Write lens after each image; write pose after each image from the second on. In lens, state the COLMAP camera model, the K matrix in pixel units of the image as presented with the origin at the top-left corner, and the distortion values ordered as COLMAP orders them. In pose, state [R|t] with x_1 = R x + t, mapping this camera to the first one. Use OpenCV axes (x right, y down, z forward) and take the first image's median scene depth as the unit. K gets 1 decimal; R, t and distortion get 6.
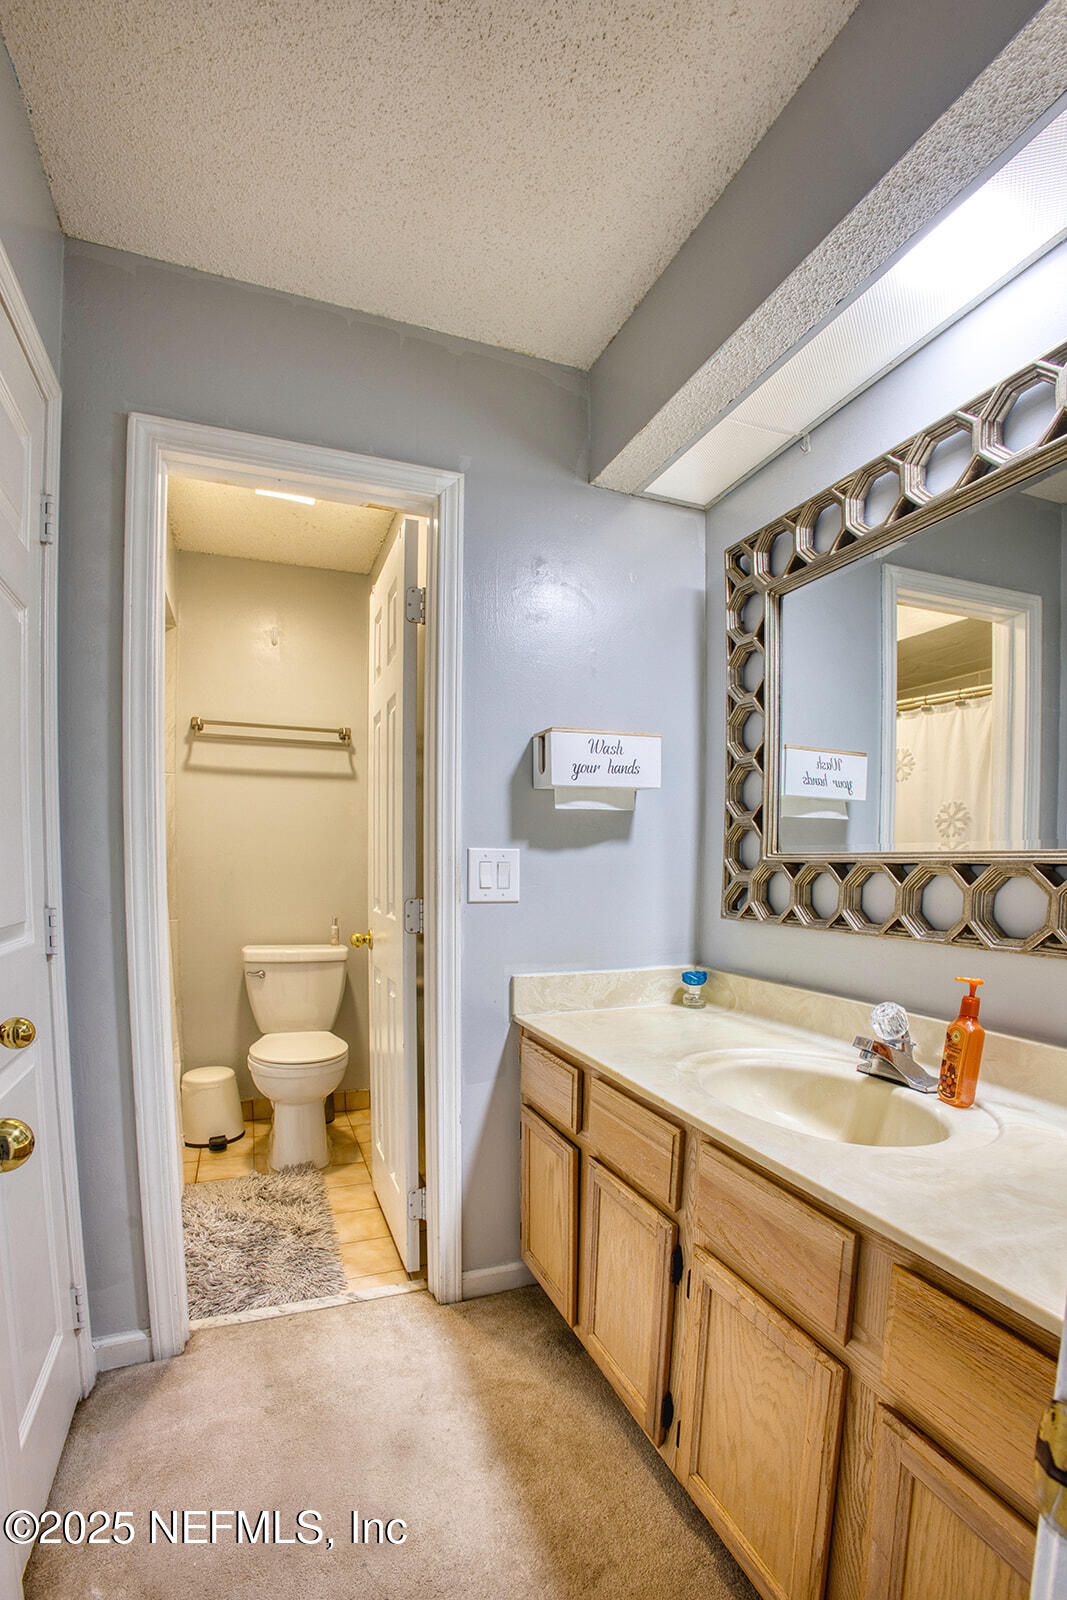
lens RADIAL K [[751.9, 0, 536.9], [0, 751.9, 875.2], [0, 0, 1]] dist [-0.055616, 0.028742]
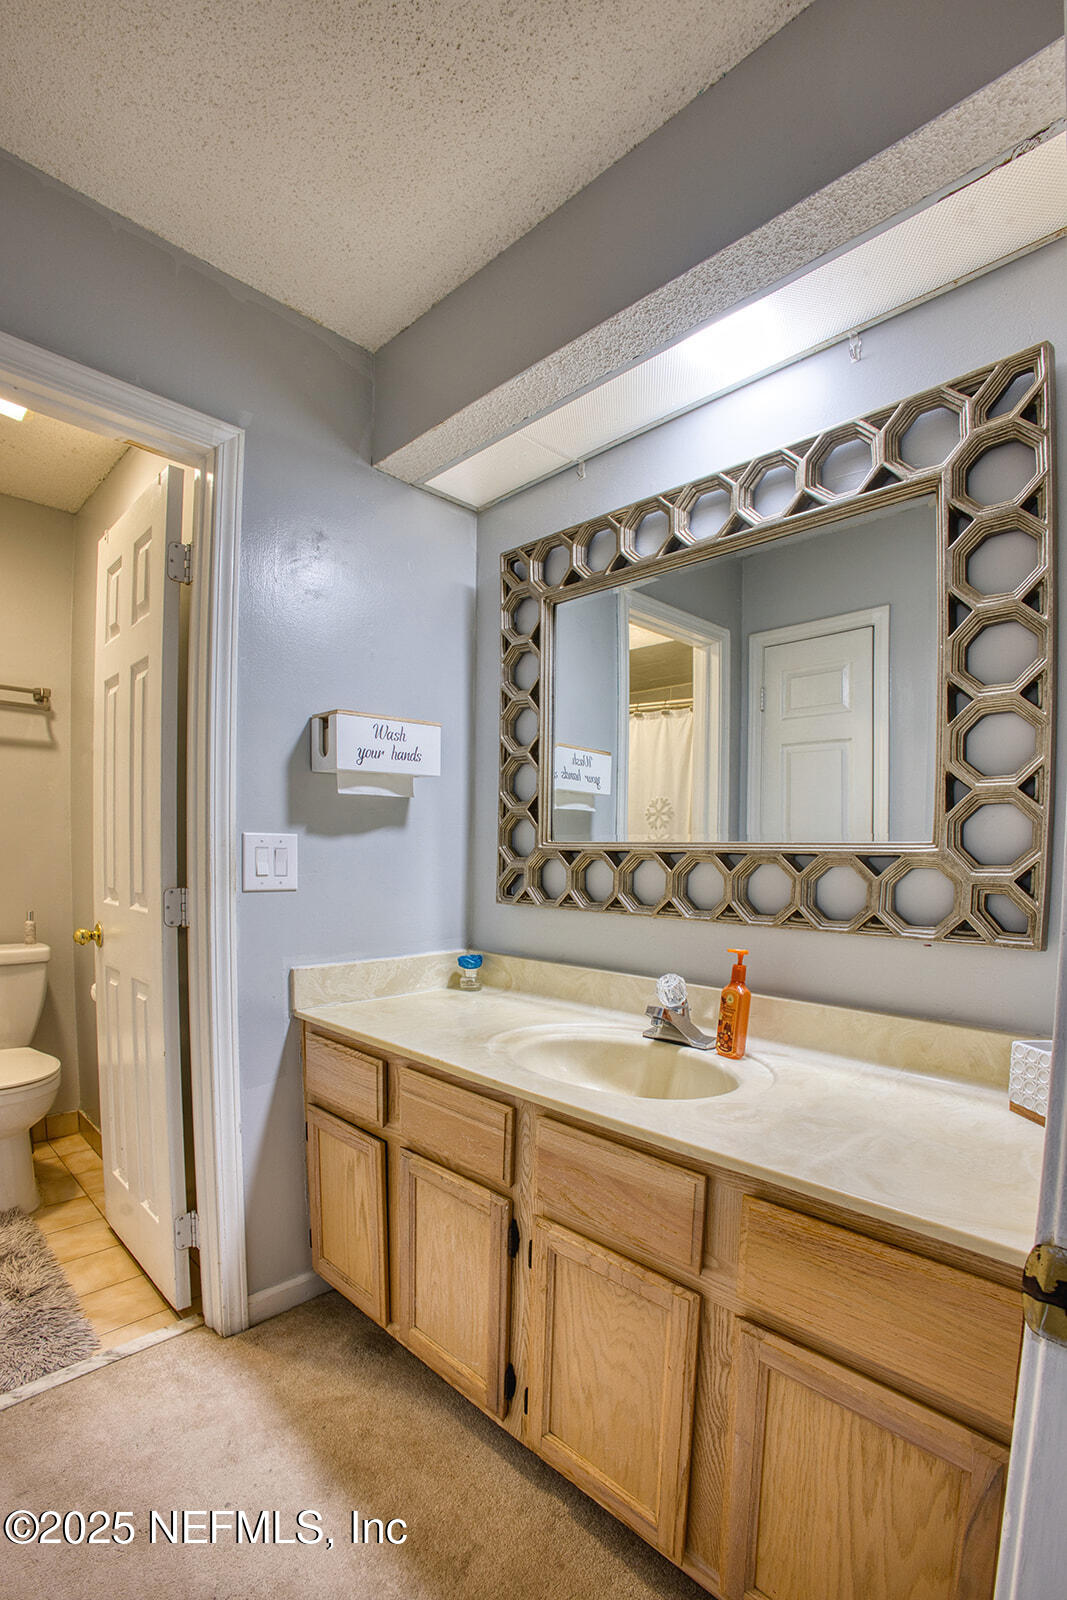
lens RADIAL K [[750.1, 0, 535.1], [0, 750.1, 847.8], [0, 0, 1]] dist [-0.053579, 0.027265]
pose [[0.917727, 0.007646, 0.397138, -0.136982], [-0.000859, 0.999851, -0.017263, -0.002057], [-0.397210, 0.015501, 0.917597, 0.019327]]
